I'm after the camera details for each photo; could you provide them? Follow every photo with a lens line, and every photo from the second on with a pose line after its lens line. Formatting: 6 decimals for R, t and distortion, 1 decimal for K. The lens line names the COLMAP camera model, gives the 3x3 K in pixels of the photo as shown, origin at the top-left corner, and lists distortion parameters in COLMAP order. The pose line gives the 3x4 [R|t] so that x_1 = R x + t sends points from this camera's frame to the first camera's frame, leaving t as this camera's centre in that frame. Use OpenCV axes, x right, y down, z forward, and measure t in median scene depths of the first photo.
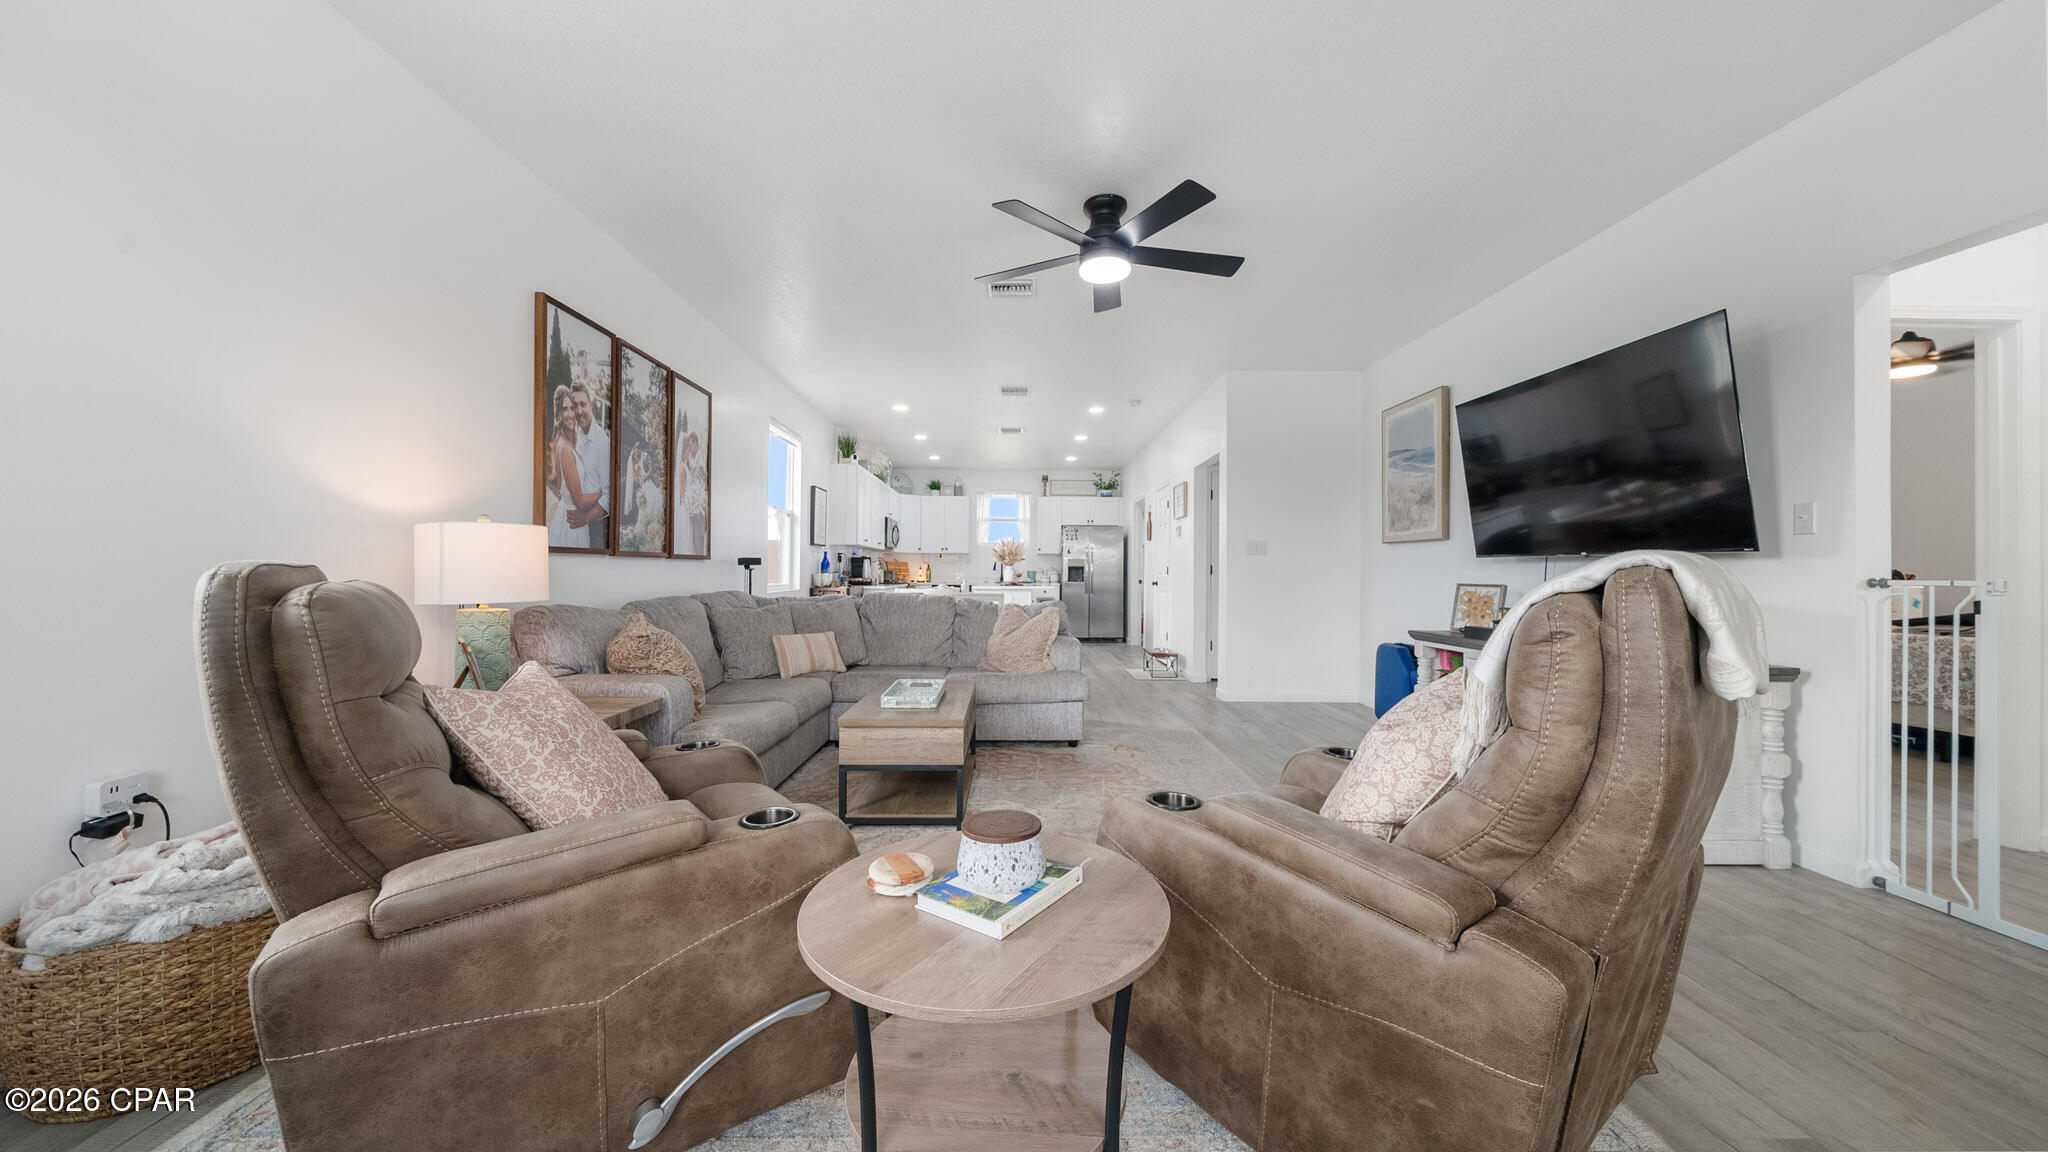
lens RADIAL K [[711.6, 0, 1024.0], [0, 711.6, 576.0], [0, 0, 1]] dist [-0.000832, -0.000092]
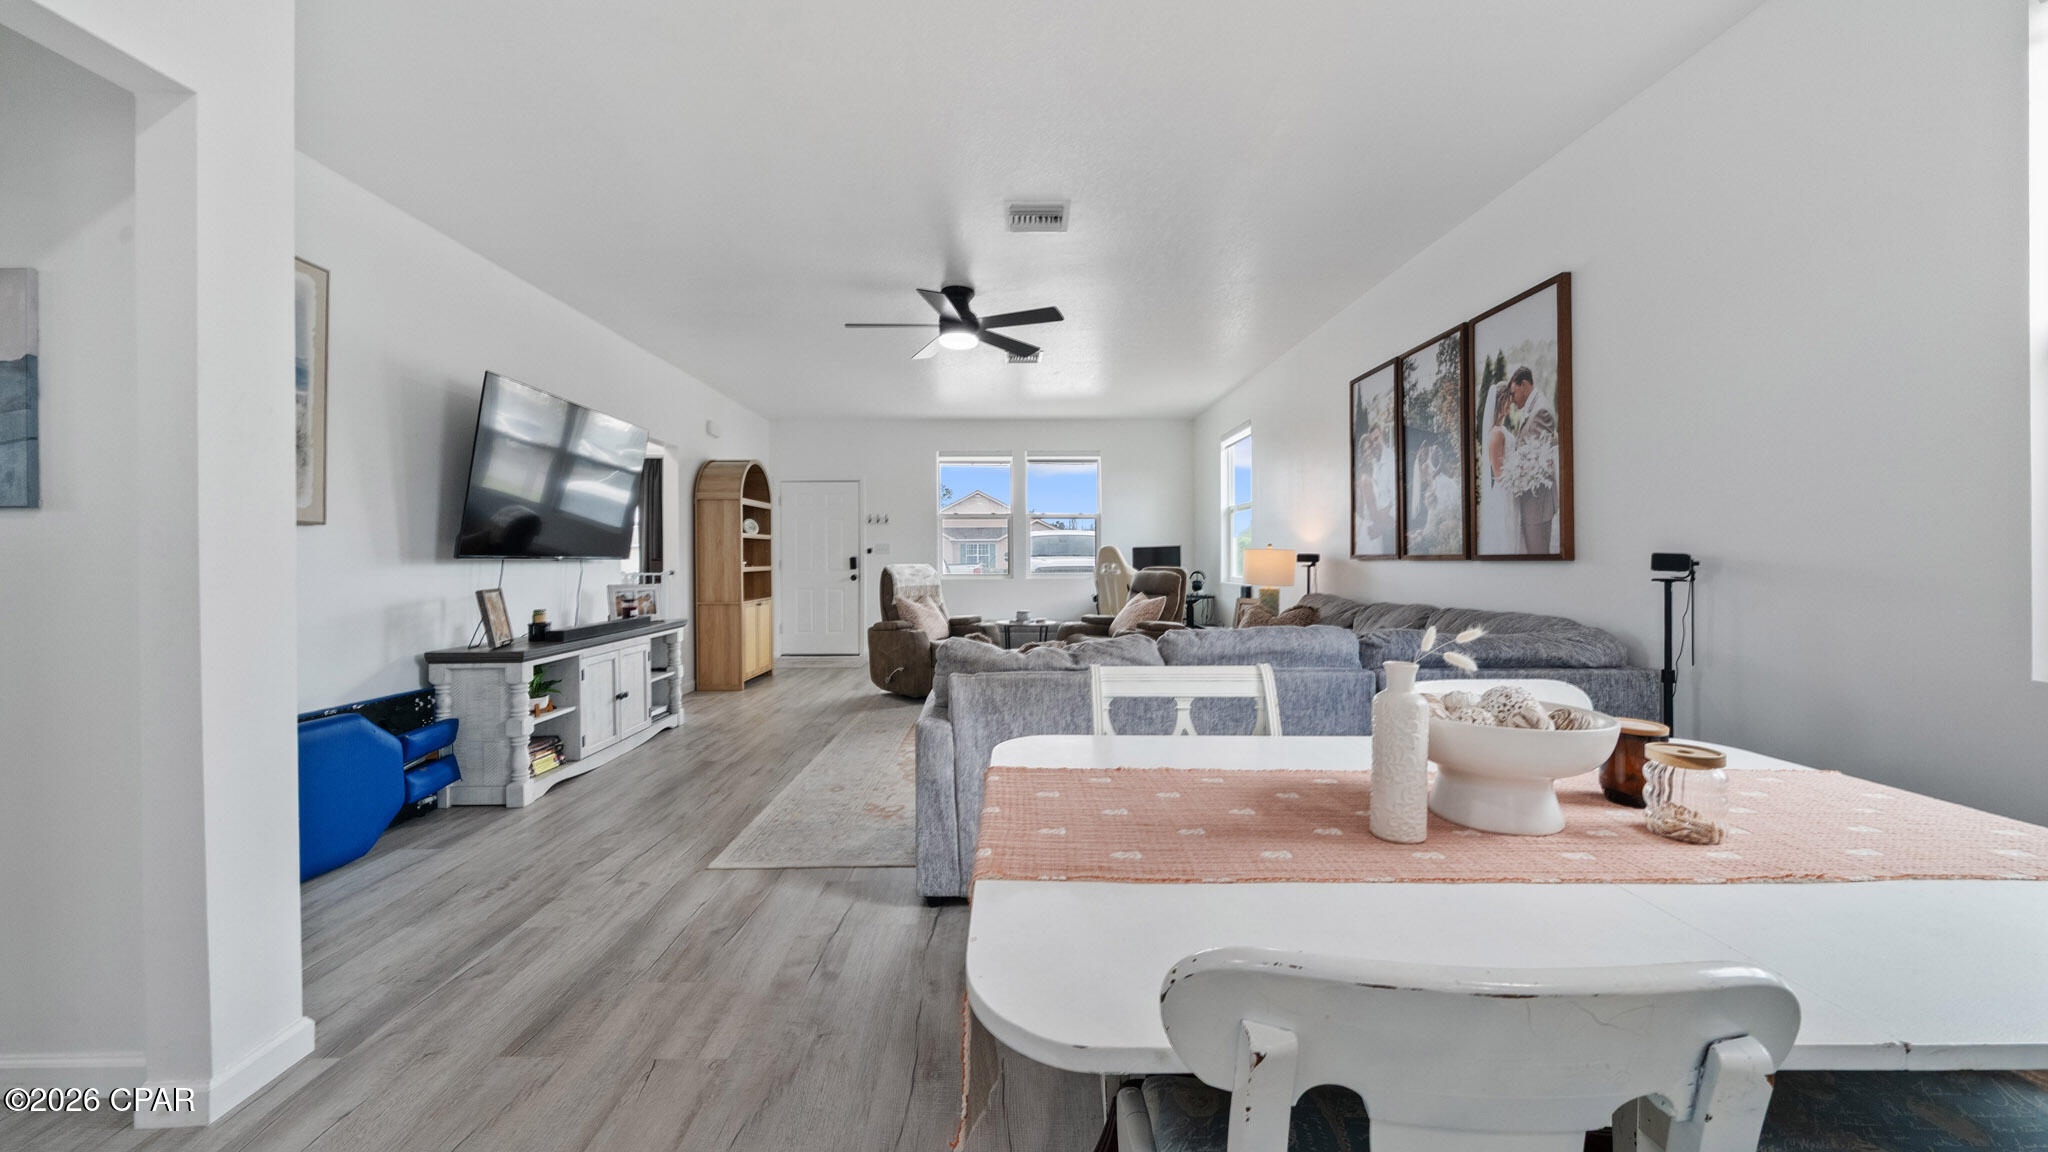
lens RADIAL K [[715.9, 0, 1017.6], [0, 715.9, 555.3], [0, 0, 1]] dist [-0.000924, -0.000062]
pose [[-0.999997, -0.001763, -0.001675, 0.006431], [-0.001763, 0.999998, -0.000022, -0.034988], [0.001675, -0.000019, -0.999999, 2.114750]]
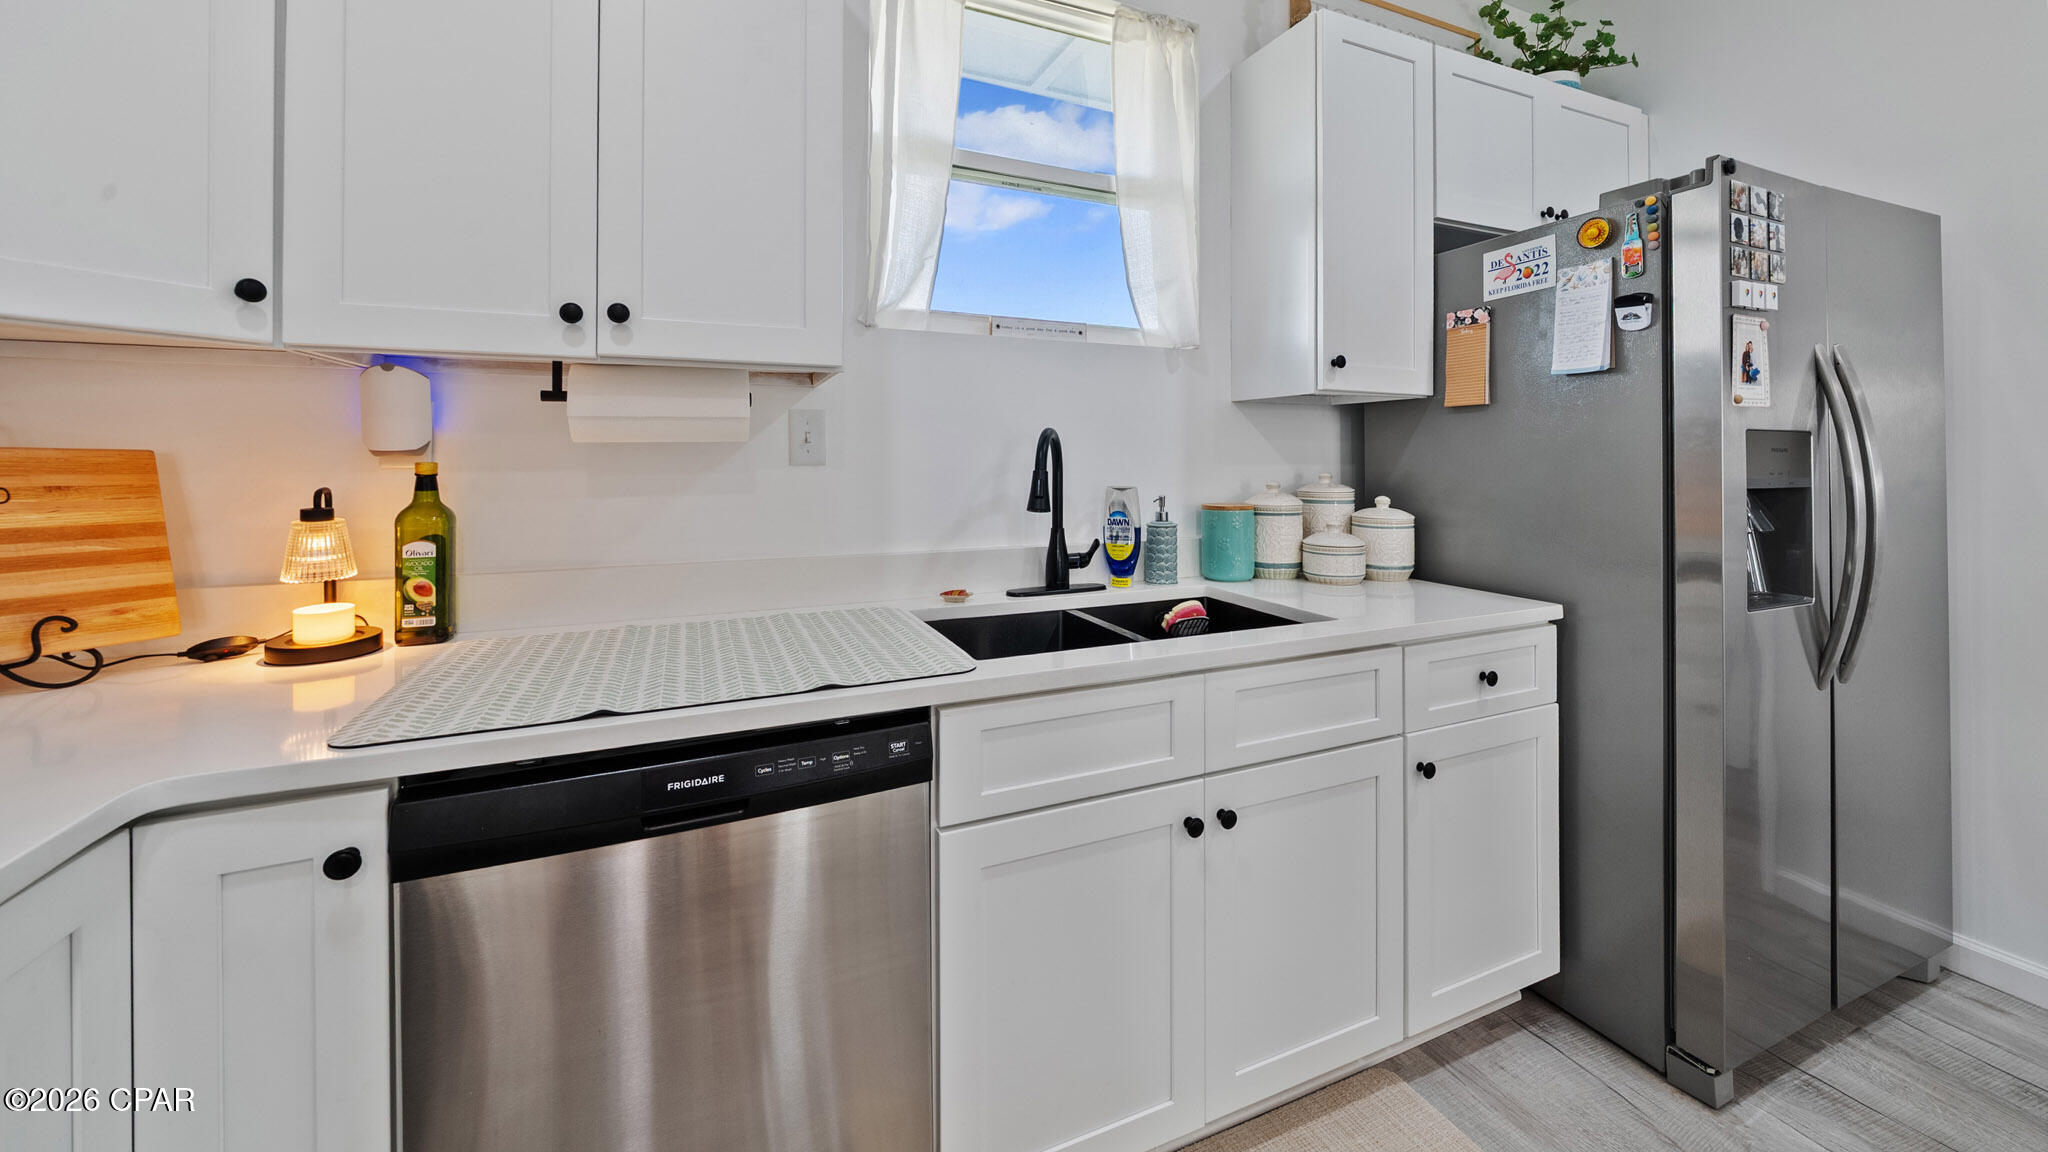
lens RADIAL K [[754.4, 0, 1019.4], [0, 754.4, 452.8], [0, 0, 1]] dist [-0.013151, -0.000093]
pose [[0.923594, -0.004484, 0.383345, -0.312316], [0.006253, 0.999975, -0.003369, -0.055943], [-0.383320, 0.005509, 0.923599, 2.807032]]
